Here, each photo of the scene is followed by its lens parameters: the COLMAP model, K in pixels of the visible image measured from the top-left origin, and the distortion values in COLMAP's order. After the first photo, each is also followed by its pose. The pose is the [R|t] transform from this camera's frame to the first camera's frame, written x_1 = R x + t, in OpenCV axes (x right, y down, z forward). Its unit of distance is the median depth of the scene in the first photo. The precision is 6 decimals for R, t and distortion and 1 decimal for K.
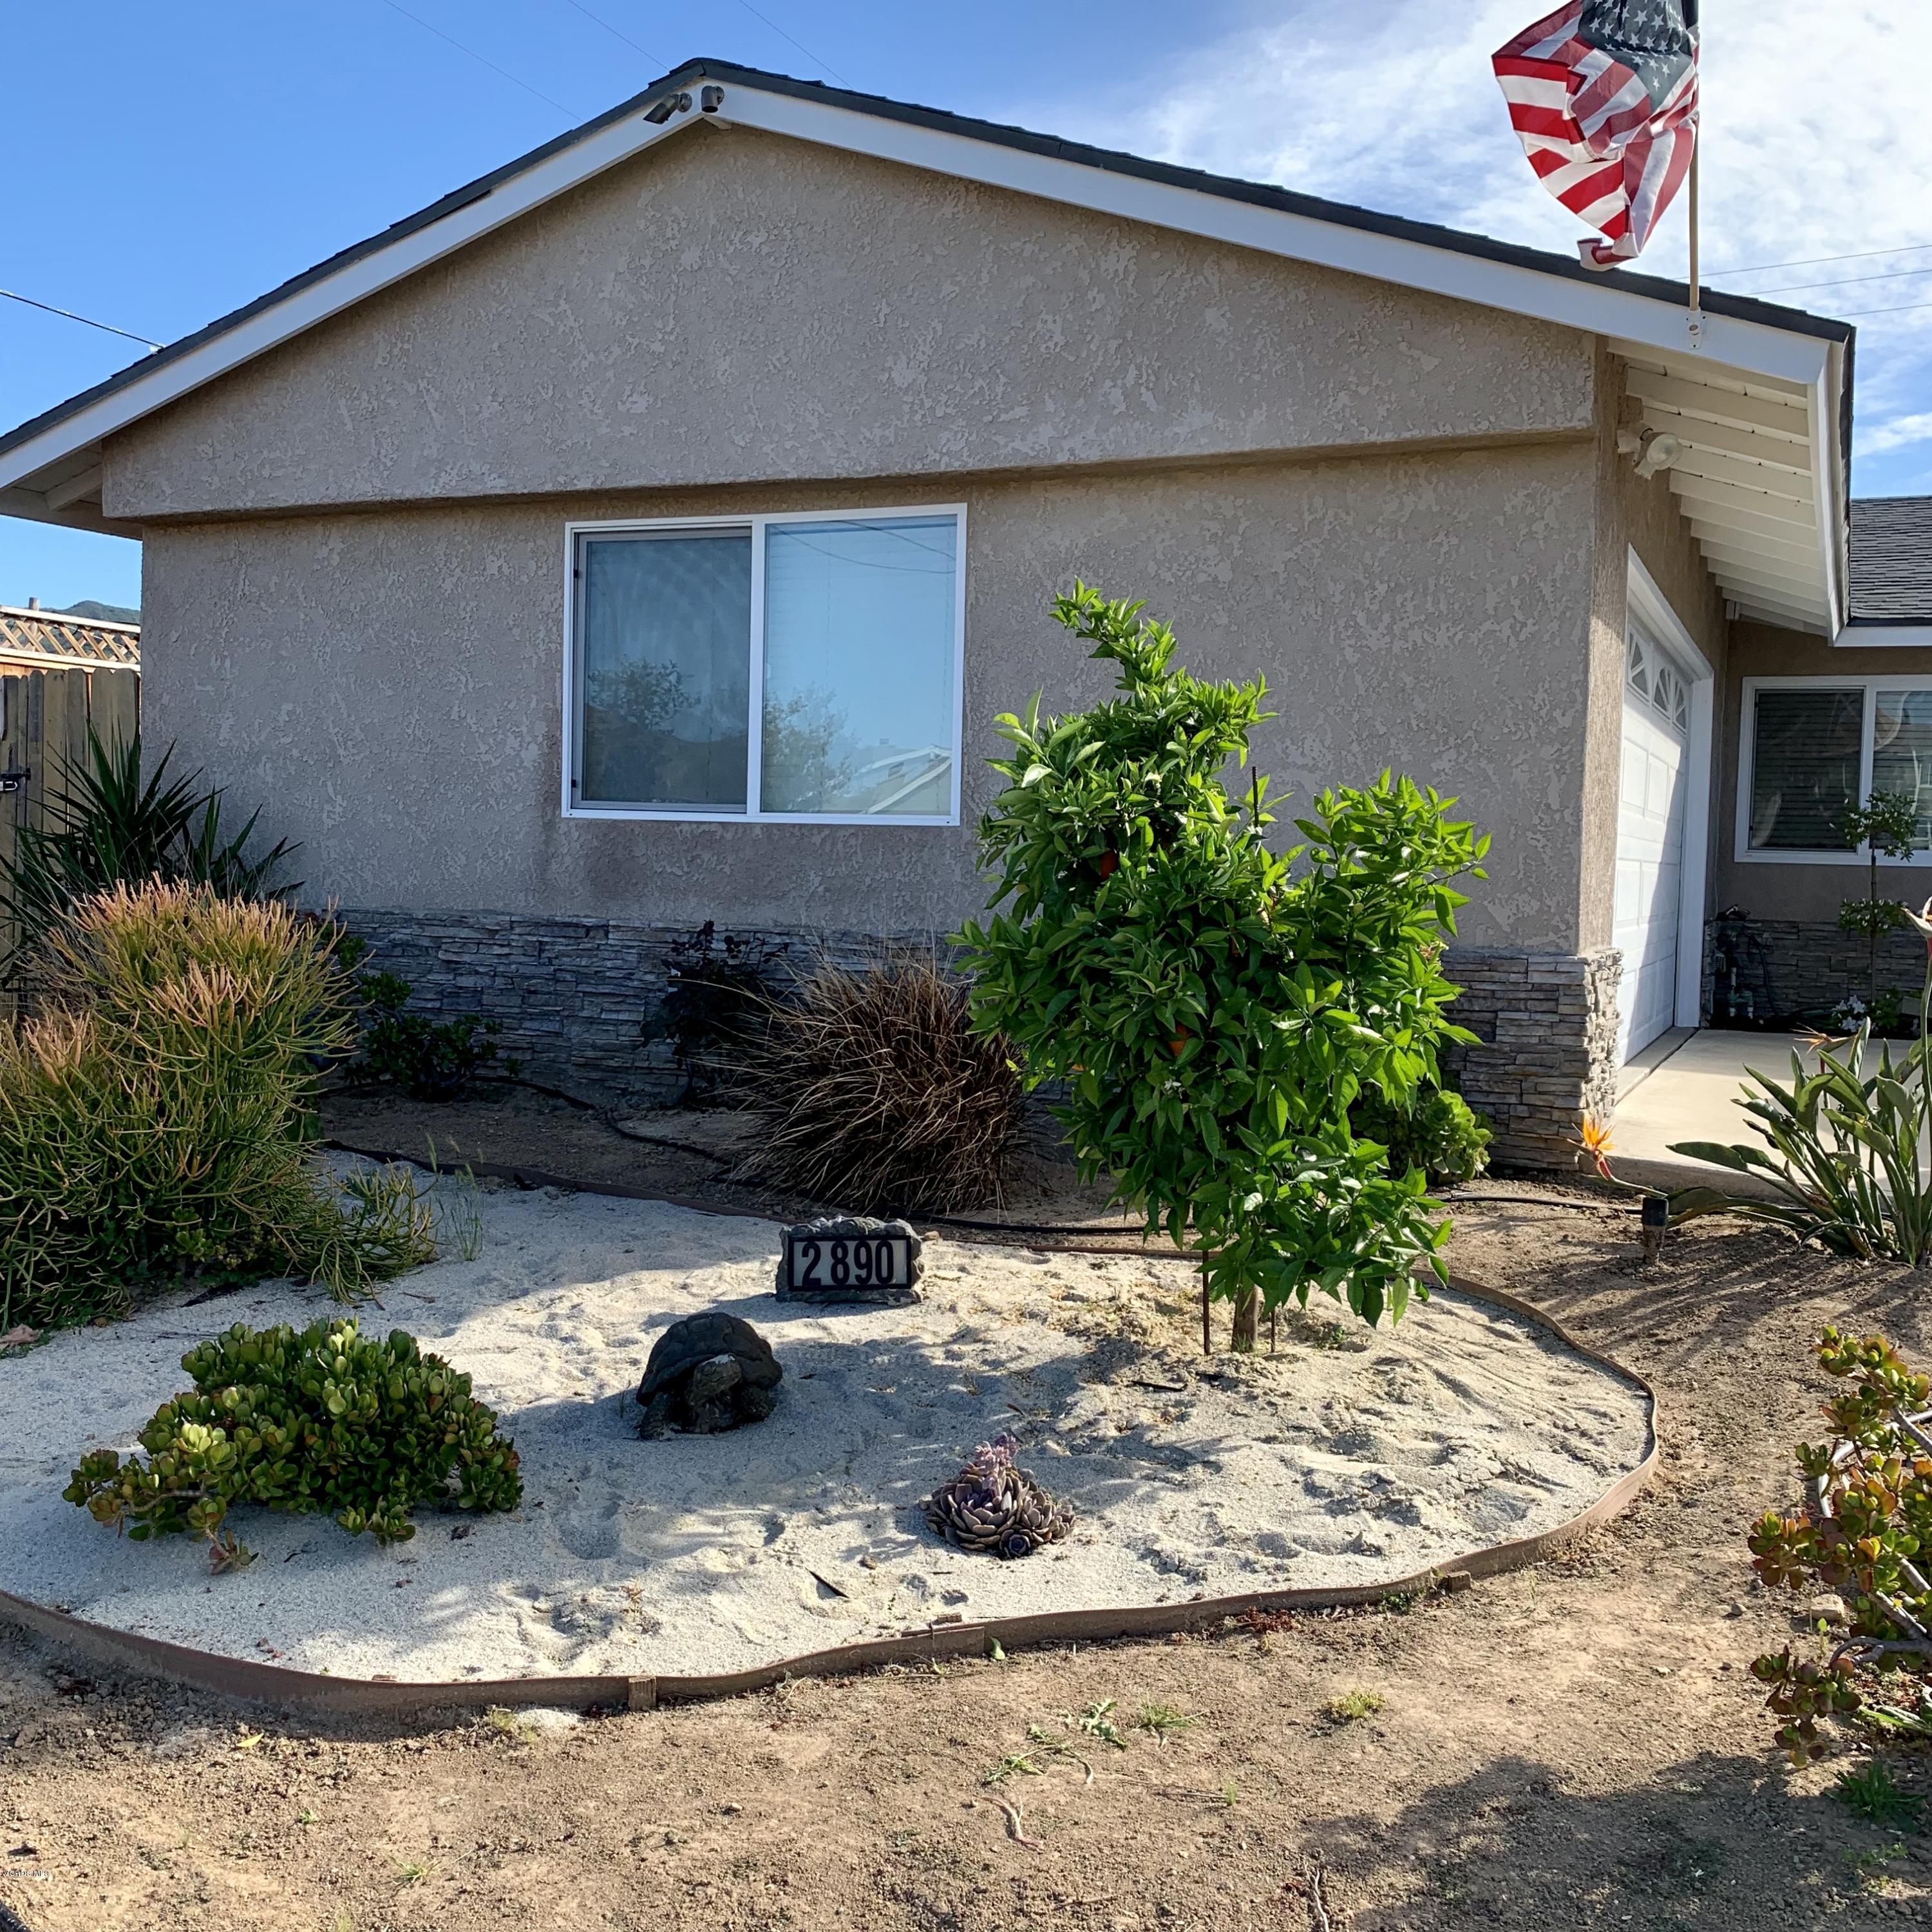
lens RADIAL K [[1968.9, 0, 966.7], [0, 1968.9, 951.1], [0, 0, 1]] dist [0.063883, 0.000000]
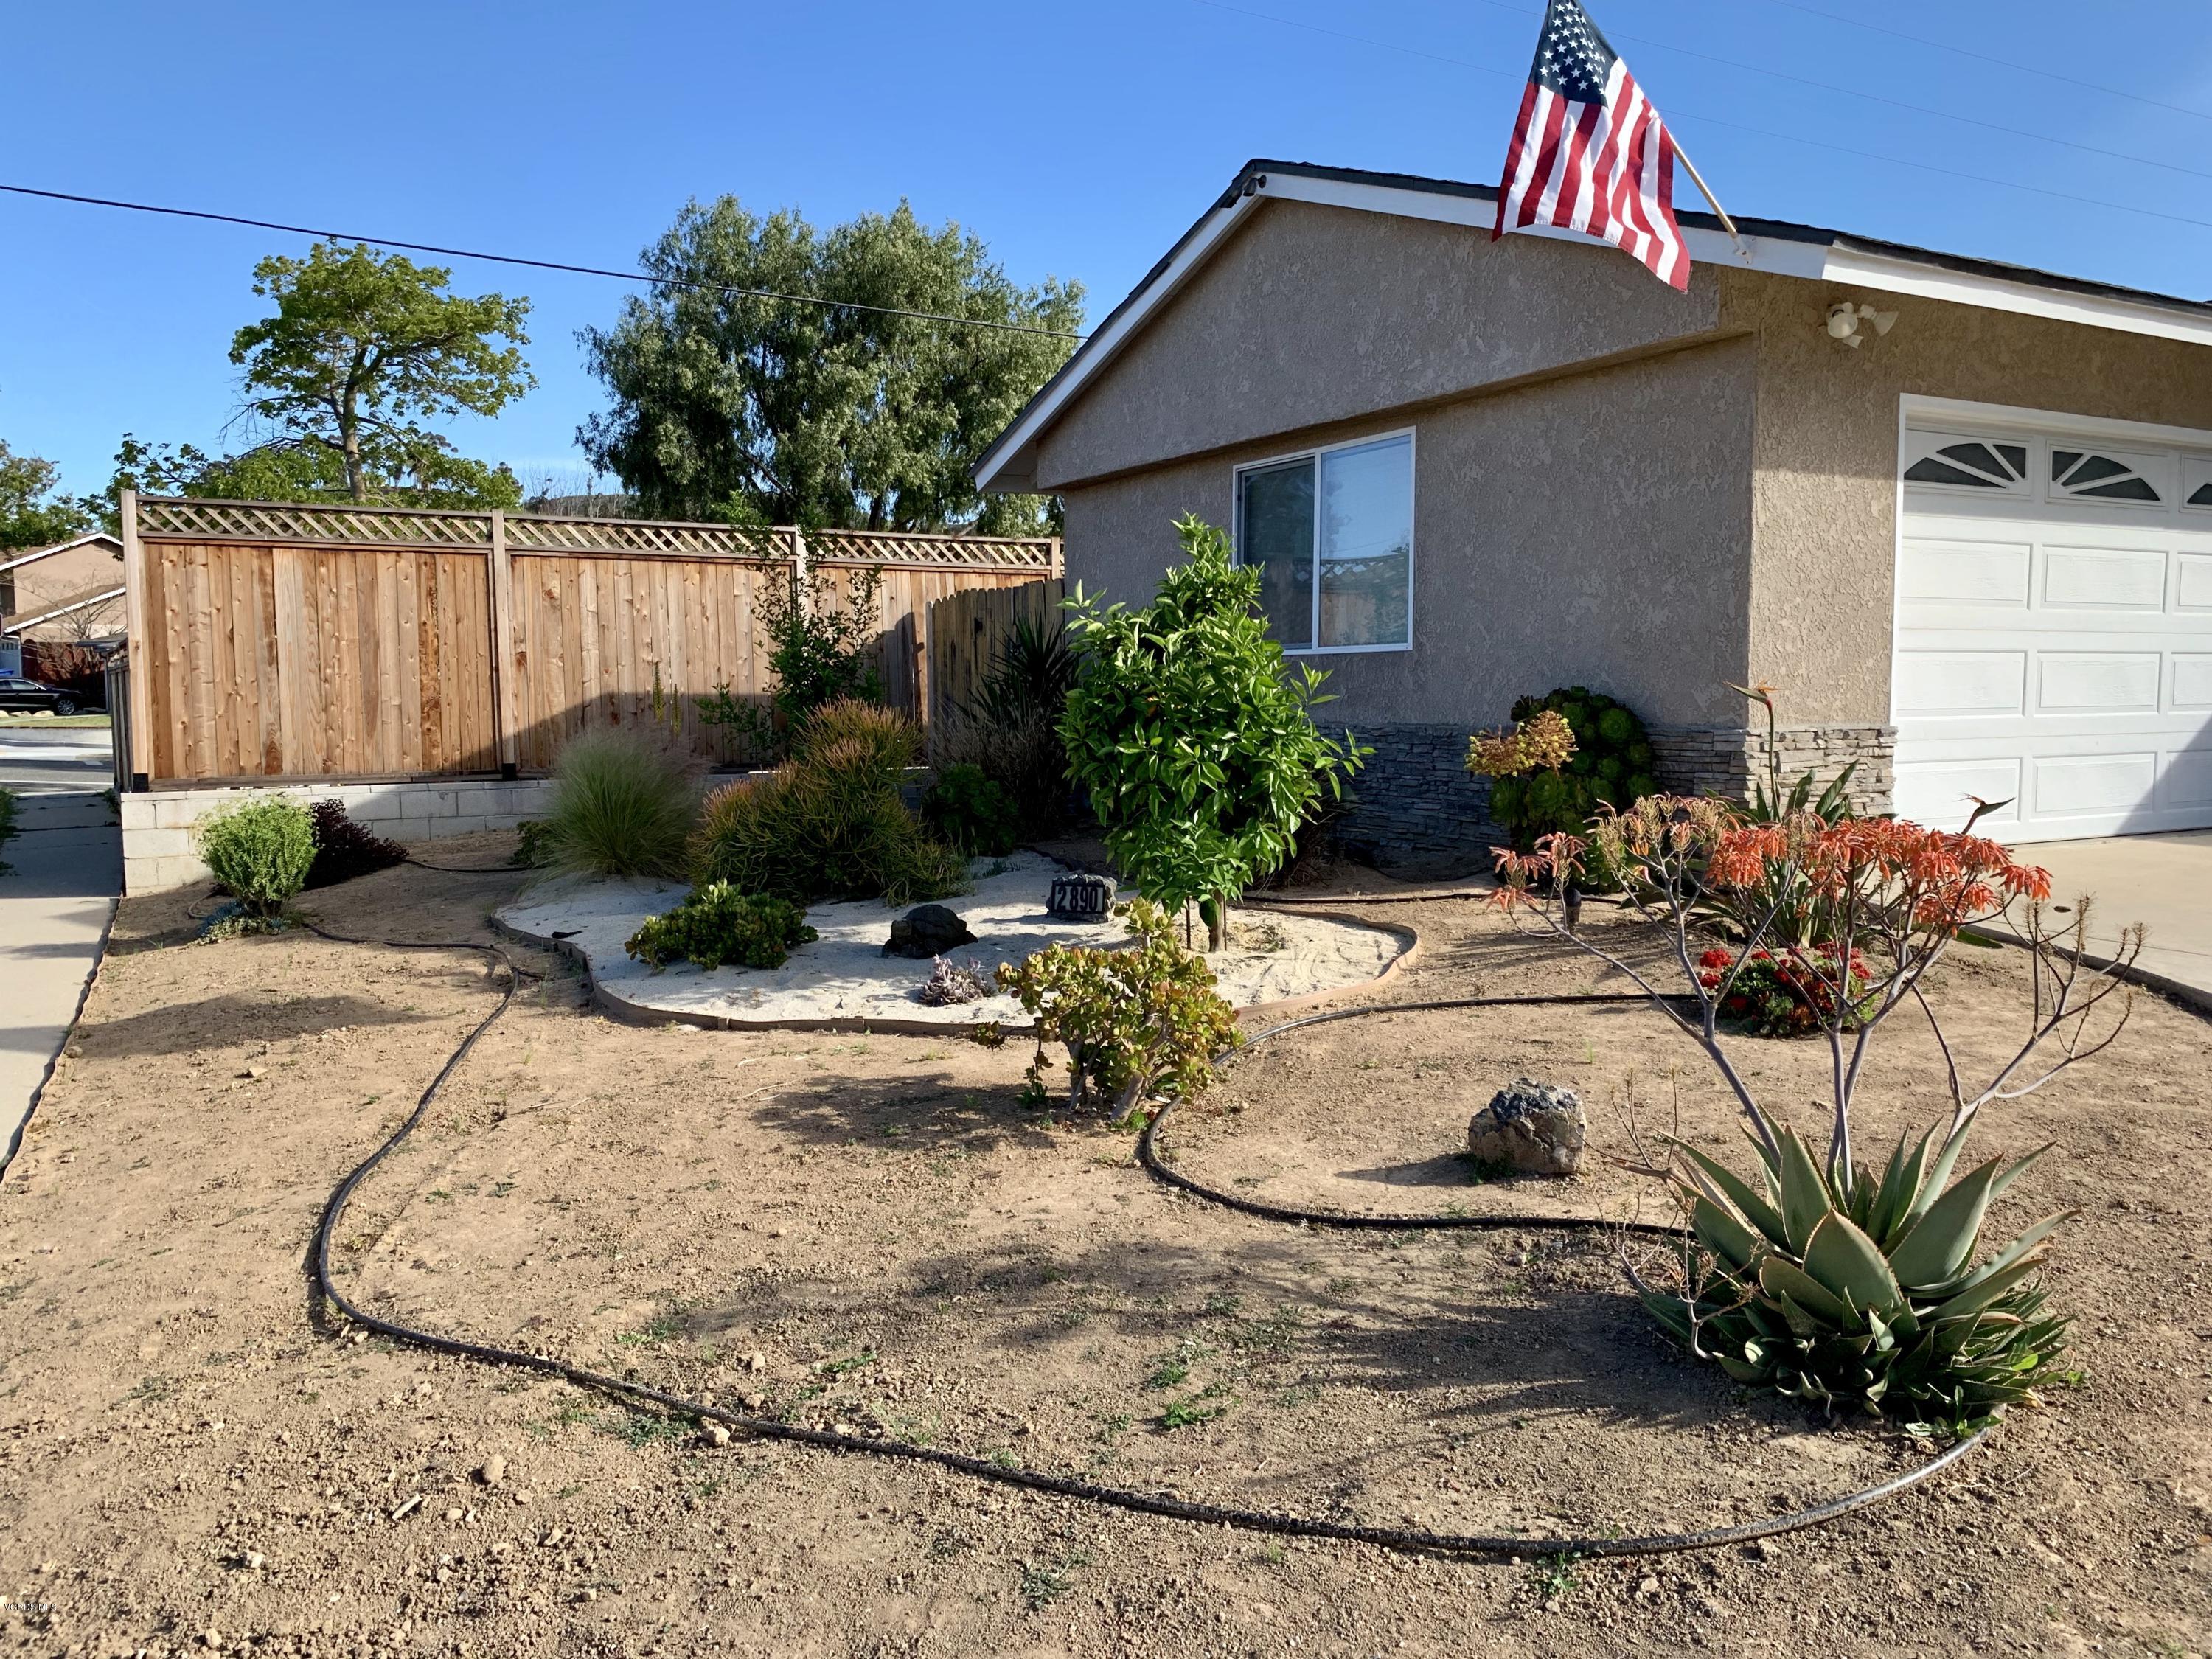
lens RADIAL K [[1687.4, 0, 1107.9], [0, 1687.4, 843.6], [0, 0, 1]] dist [0.052232, -0.063532]
pose [[0.800092, 0.023223, -0.599428, 0.584854], [-0.001300, 0.999315, 0.036980, 0.033905], [0.599876, -0.028808, 0.799574, -0.139768]]
